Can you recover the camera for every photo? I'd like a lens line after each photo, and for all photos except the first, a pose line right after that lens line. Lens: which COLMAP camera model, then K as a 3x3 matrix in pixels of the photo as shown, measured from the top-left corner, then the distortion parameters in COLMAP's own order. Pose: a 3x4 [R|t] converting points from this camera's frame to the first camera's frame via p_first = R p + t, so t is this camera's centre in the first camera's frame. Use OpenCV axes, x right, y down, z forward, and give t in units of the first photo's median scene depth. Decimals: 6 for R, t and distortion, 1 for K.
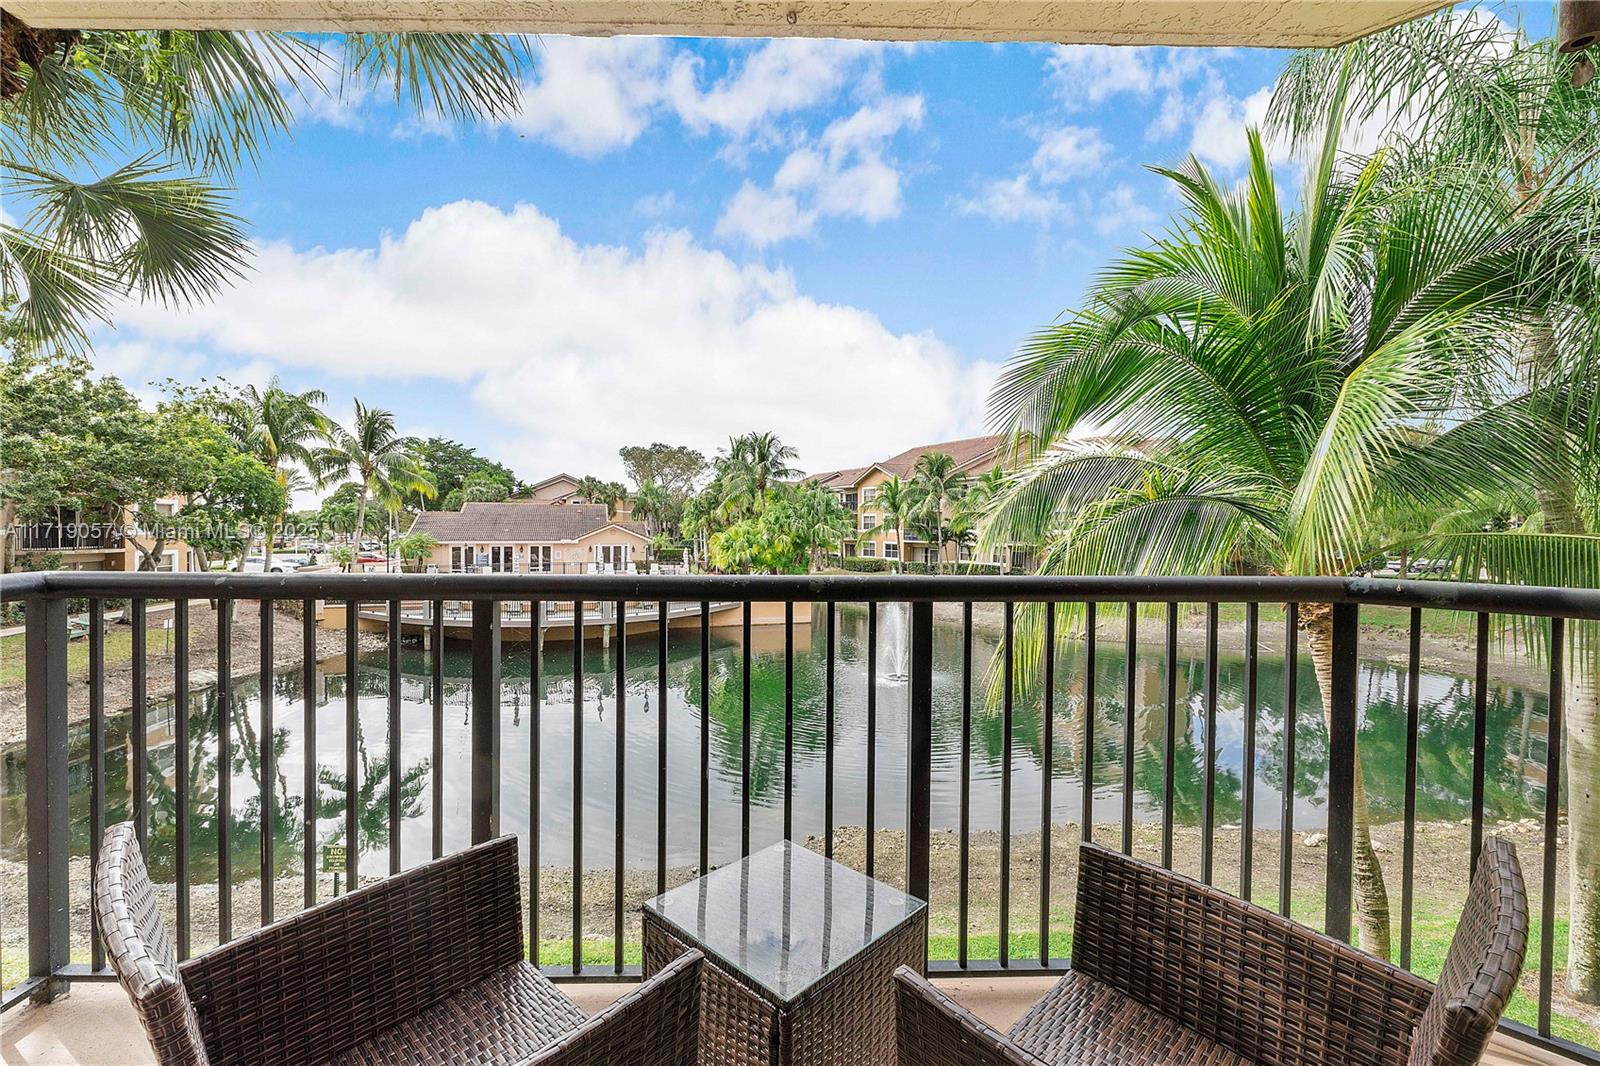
lens RADIAL K [[681.9, 0, 795.3], [0, 681.9, 535.1], [0, 0, 1]] dist [-0.003335, -0.000346]
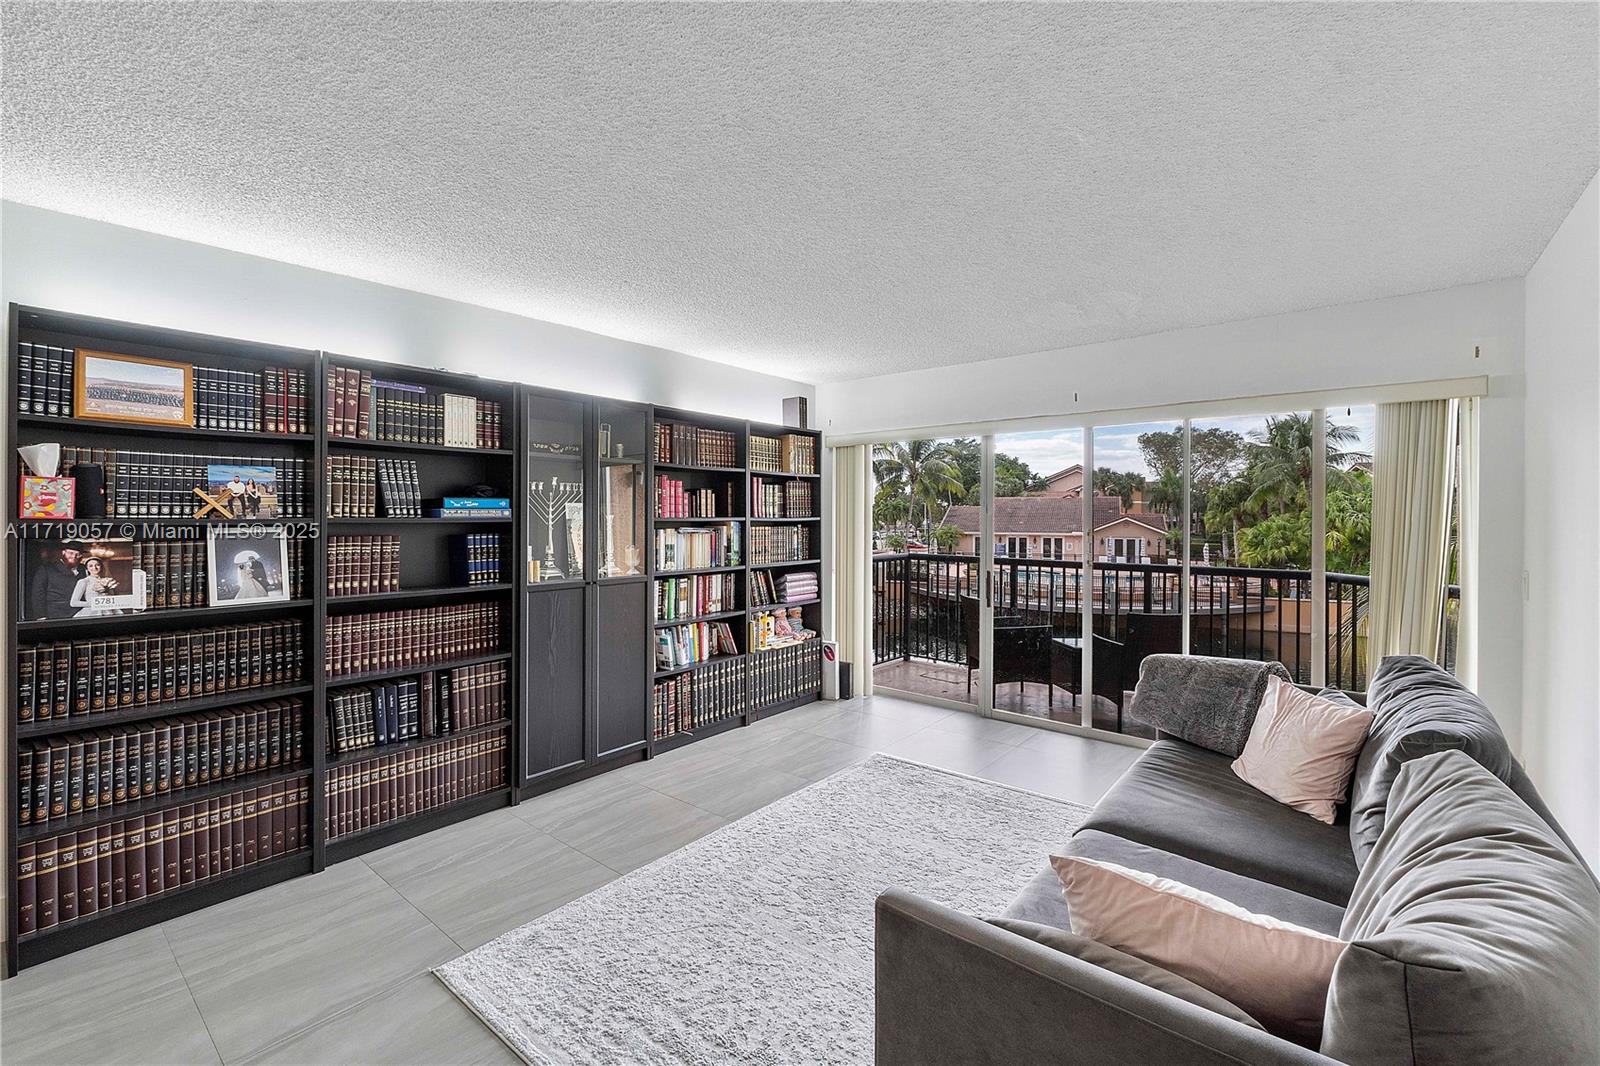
lens RADIAL K [[681.9, 0, 793.0], [0, 681.9, 519.1], [0, 0, 1]] dist [-0.003335, -0.000346]
pose [[0.748904, 0.002186, -0.662675, 0.037830], [-0.008480, 0.999944, -0.006284, -0.003941], [0.662624, 0.010326, 0.748881, -0.088558]]
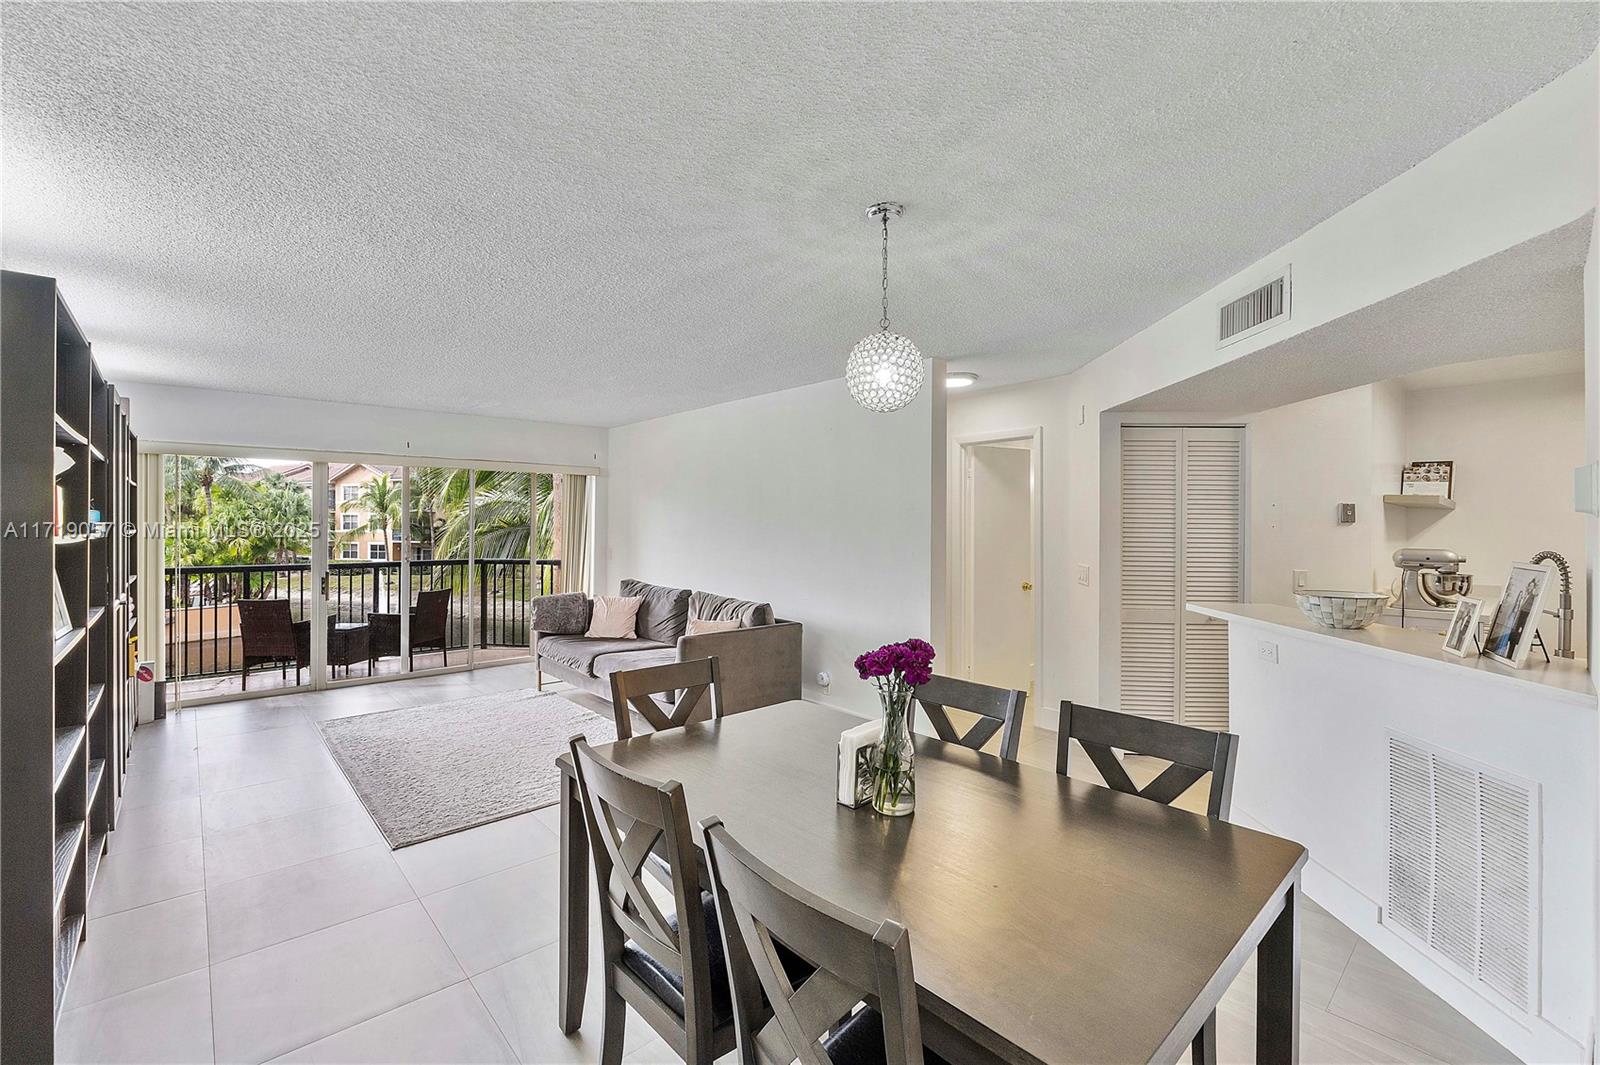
lens RADIAL K [[681.9, 0, 791.9], [0, 681.9, 521.2], [0, 0, 1]] dist [-0.003335, -0.000346]
pose [[0.773227, -0.001616, 0.634127, -0.022992], [0.011419, 0.999870, -0.011376, -0.003982], [-0.634026, 0.016037, 0.773145, -0.152888]]
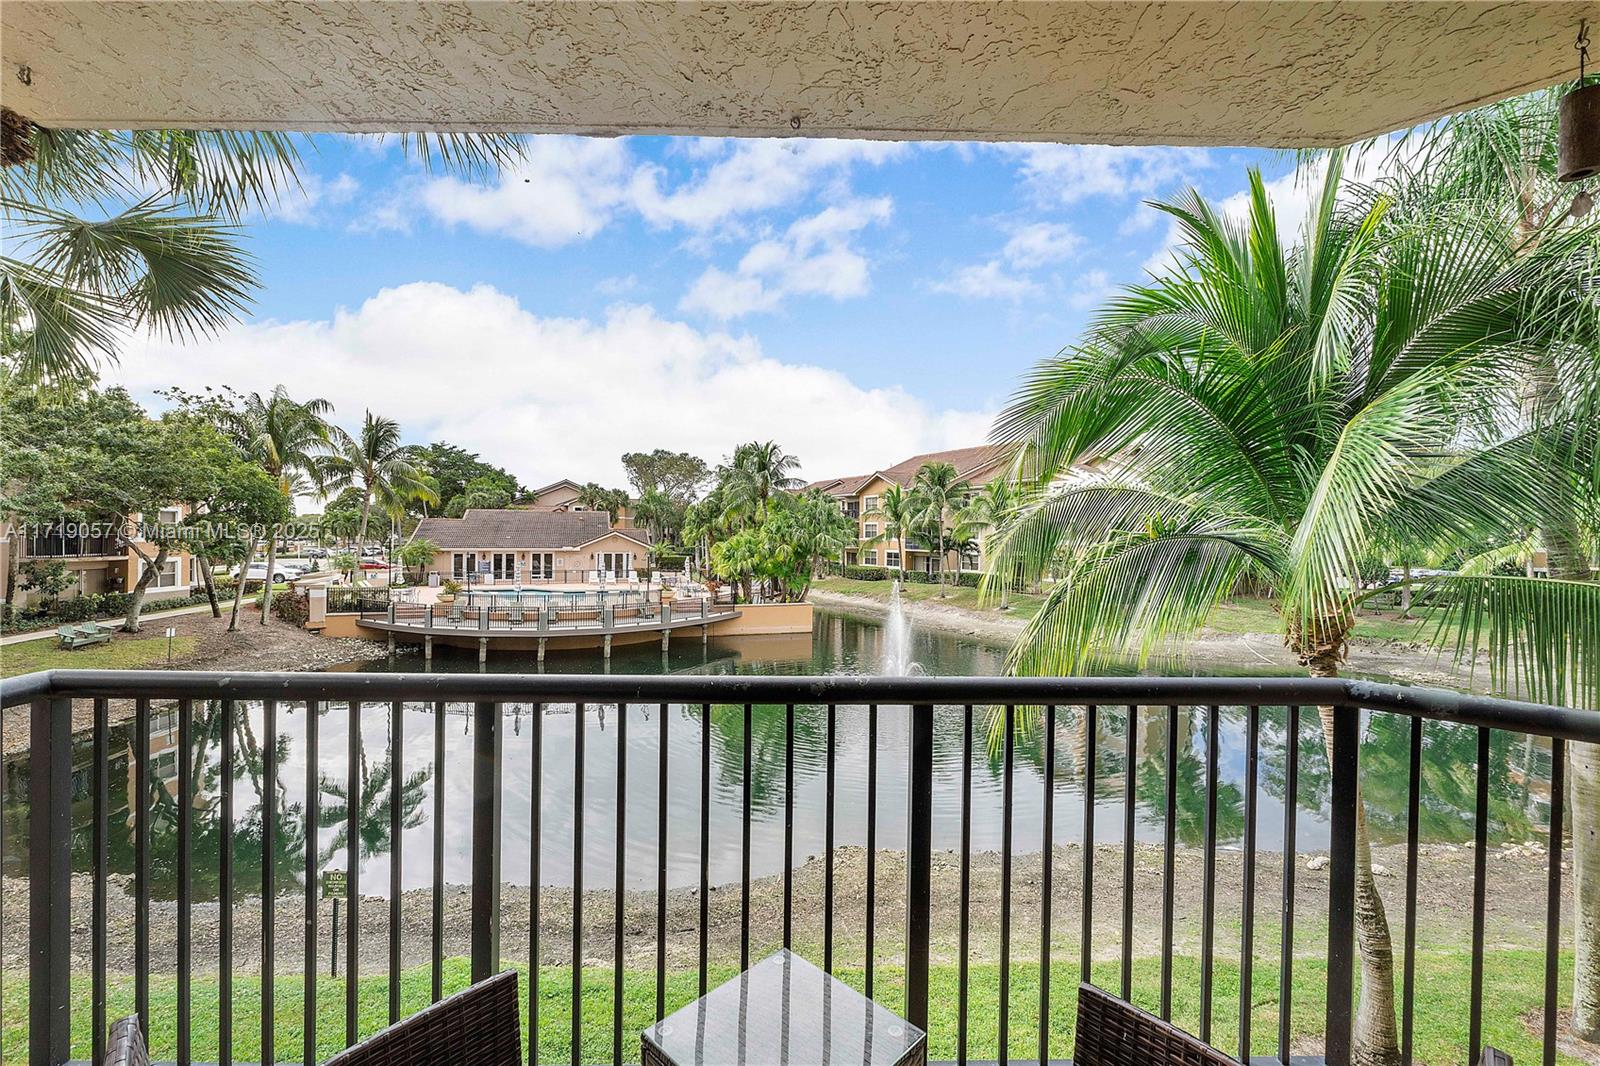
lens RADIAL K [[681.9, 0, 794.9], [0, 681.9, 536.1], [0, 0, 1]] dist [-0.003335, -0.000346]
pose [[0.999986, 0.004431, -0.003006, 0.000021], [-0.004454, 0.999962, -0.007481, -0.004881], [0.002972, 0.007494, 0.999967, -0.000145]]
